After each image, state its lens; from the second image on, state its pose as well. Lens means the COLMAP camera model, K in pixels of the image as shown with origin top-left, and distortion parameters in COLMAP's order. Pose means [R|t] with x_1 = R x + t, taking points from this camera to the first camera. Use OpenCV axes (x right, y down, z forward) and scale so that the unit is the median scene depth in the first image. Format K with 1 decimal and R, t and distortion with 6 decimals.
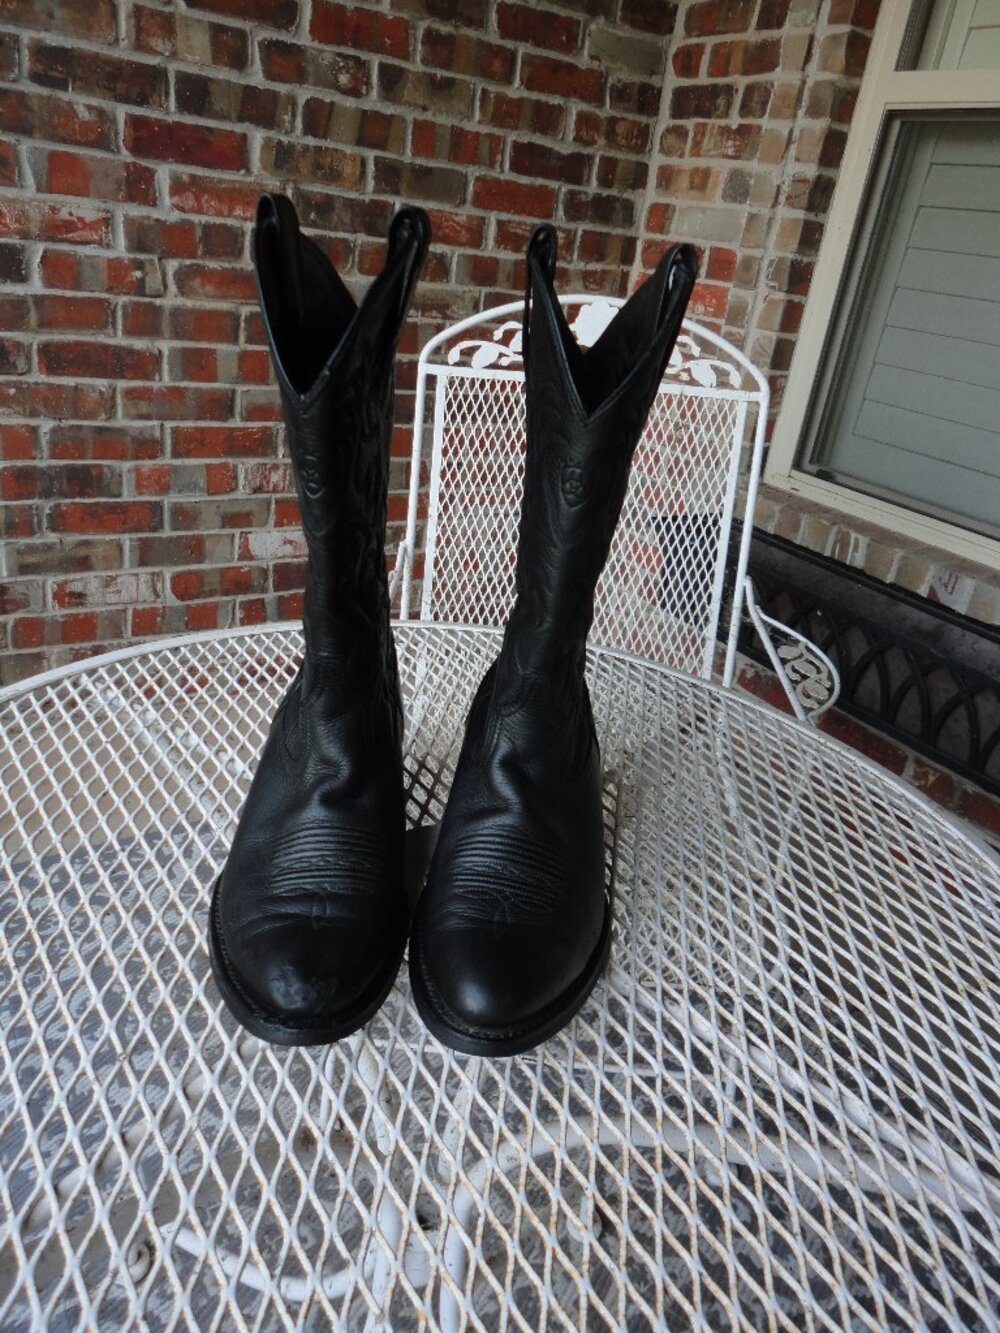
lens RADIAL K [[957.7, 0, 497.2], [0, 957.7, 669.4], [0, 0, 1]] dist [-0.002772, 0.000976]
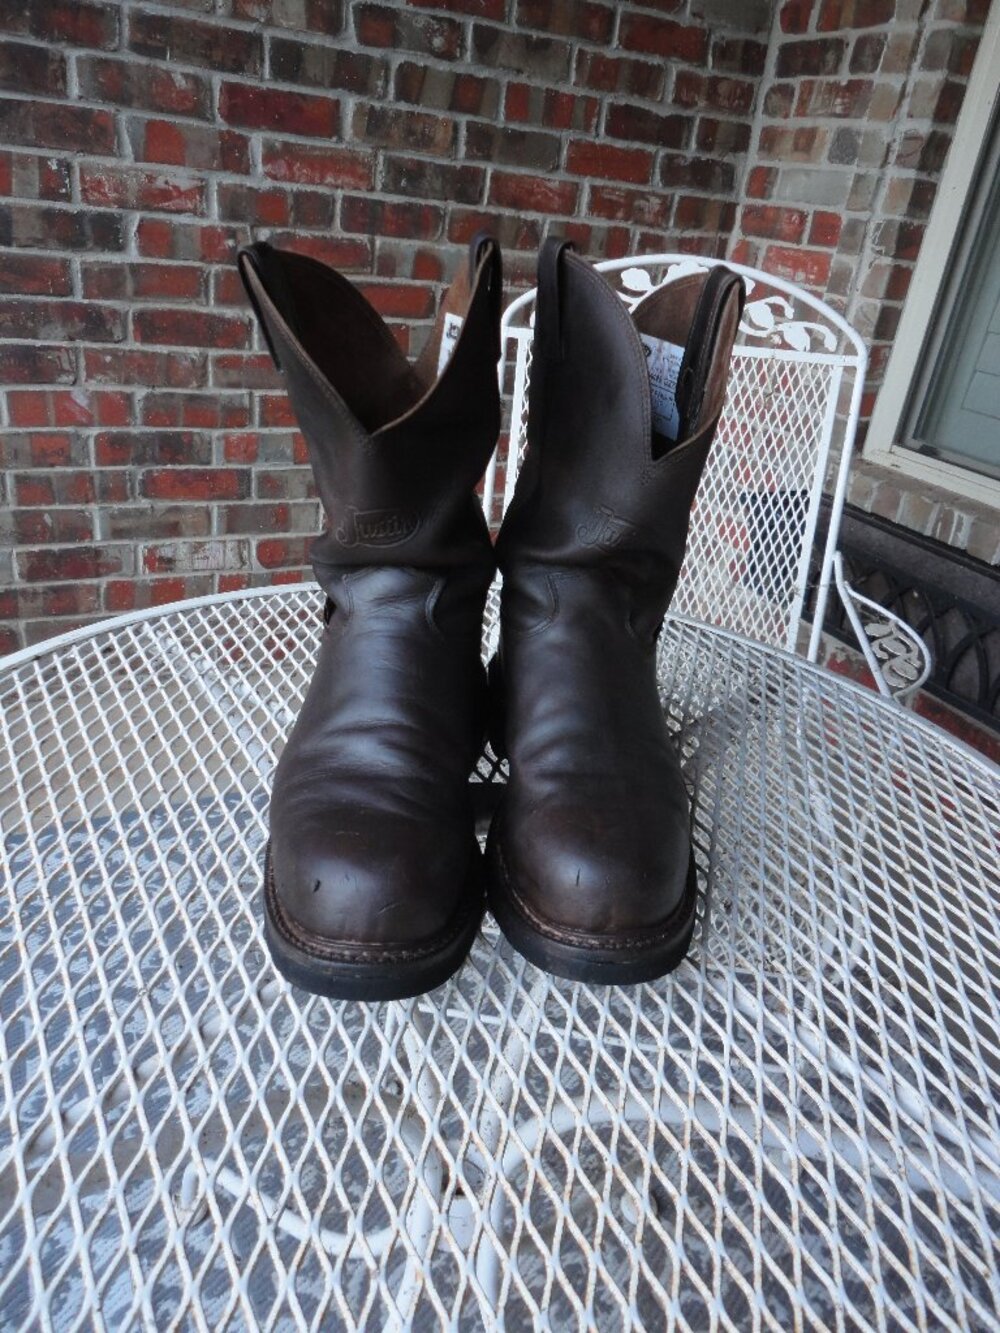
lens RADIAL K [[957.7, 0, 498.3], [0, 957.7, 667.4], [0, 0, 1]] dist [-0.002772, 0.000976]
pose [[0.995209, 0.030998, -0.092724, 0.013784], [-0.029633, 0.999432, 0.016059, 0.010781], [0.093169, -0.013234, 0.995562, 0.013573]]
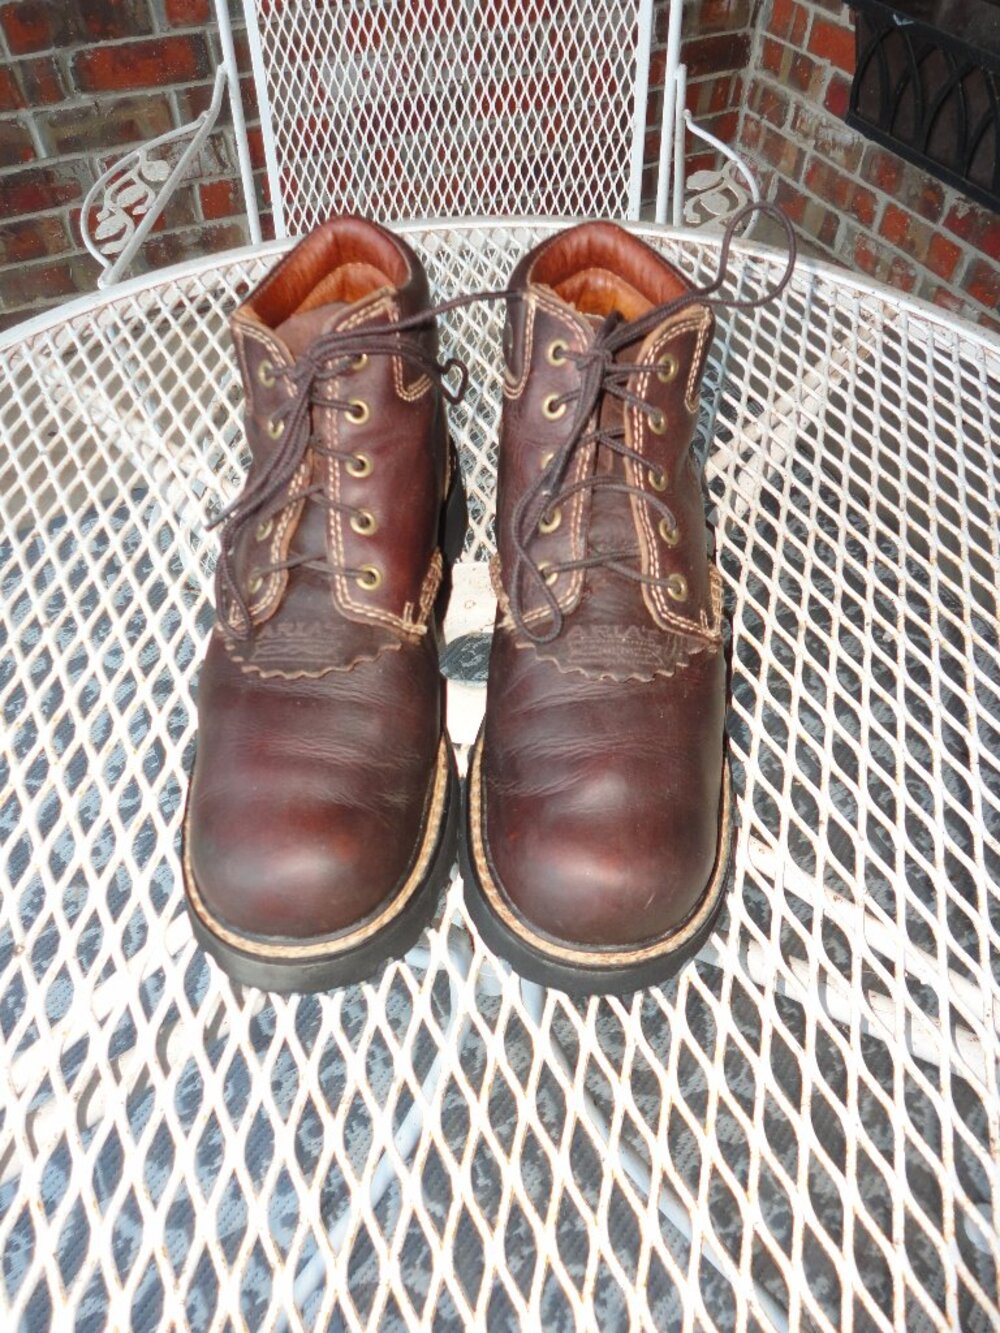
lens RADIAL K [[957.7, 0, 499.2], [0, 957.7, 659.7], [0, 0, 1]] dist [-0.002772, 0.000976]
pose [[0.985649, 0.004058, -0.168758, 0.032043], [0.069019, 0.902645, 0.424816, -0.028888], [0.154052, -0.430367, 0.889411, 0.115993]]
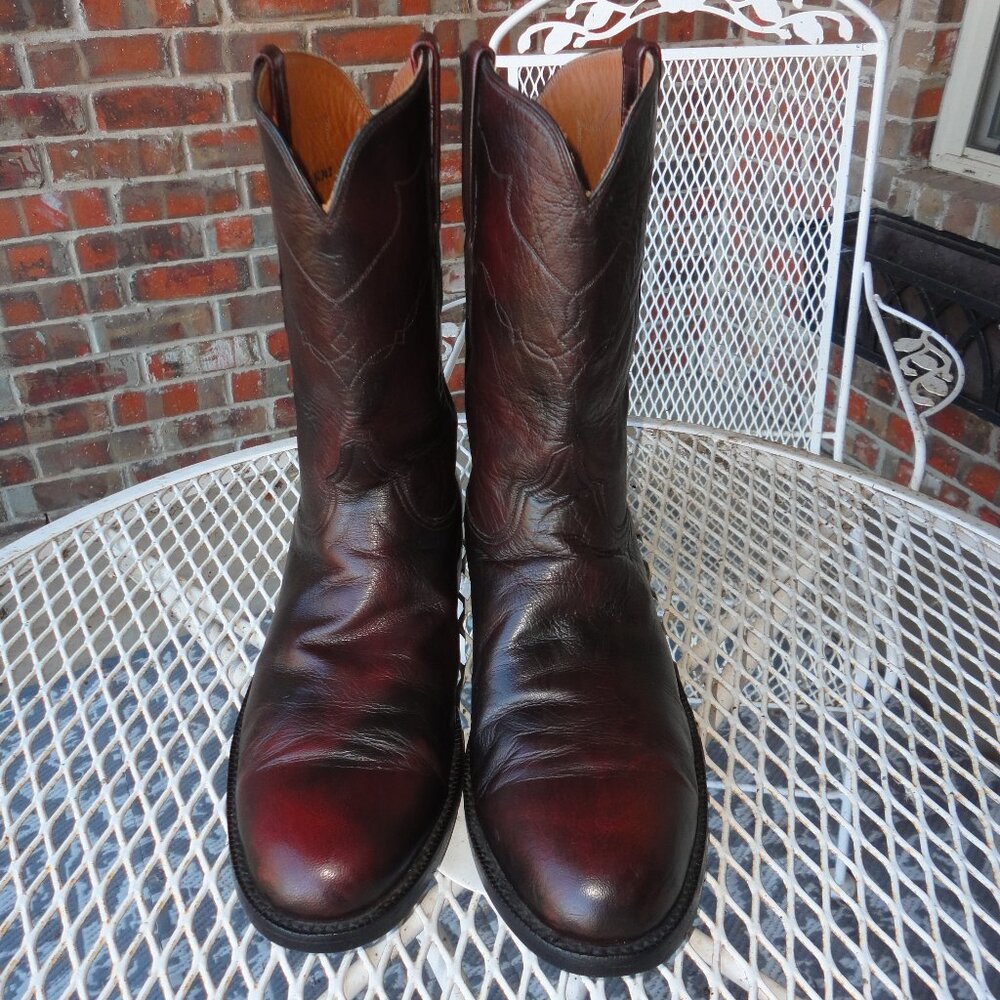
lens RADIAL K [[957.6, 0, 496.1], [0, 957.6, 526.0], [0, 0, 1]] dist [0.000080, 0.000000]
pose [[0.986960, -0.045792, -0.154315, 0.022927], [0.068482, 0.987045, 0.145093, -0.038995], [0.145672, -0.153768, 0.977310, 0.093222]]
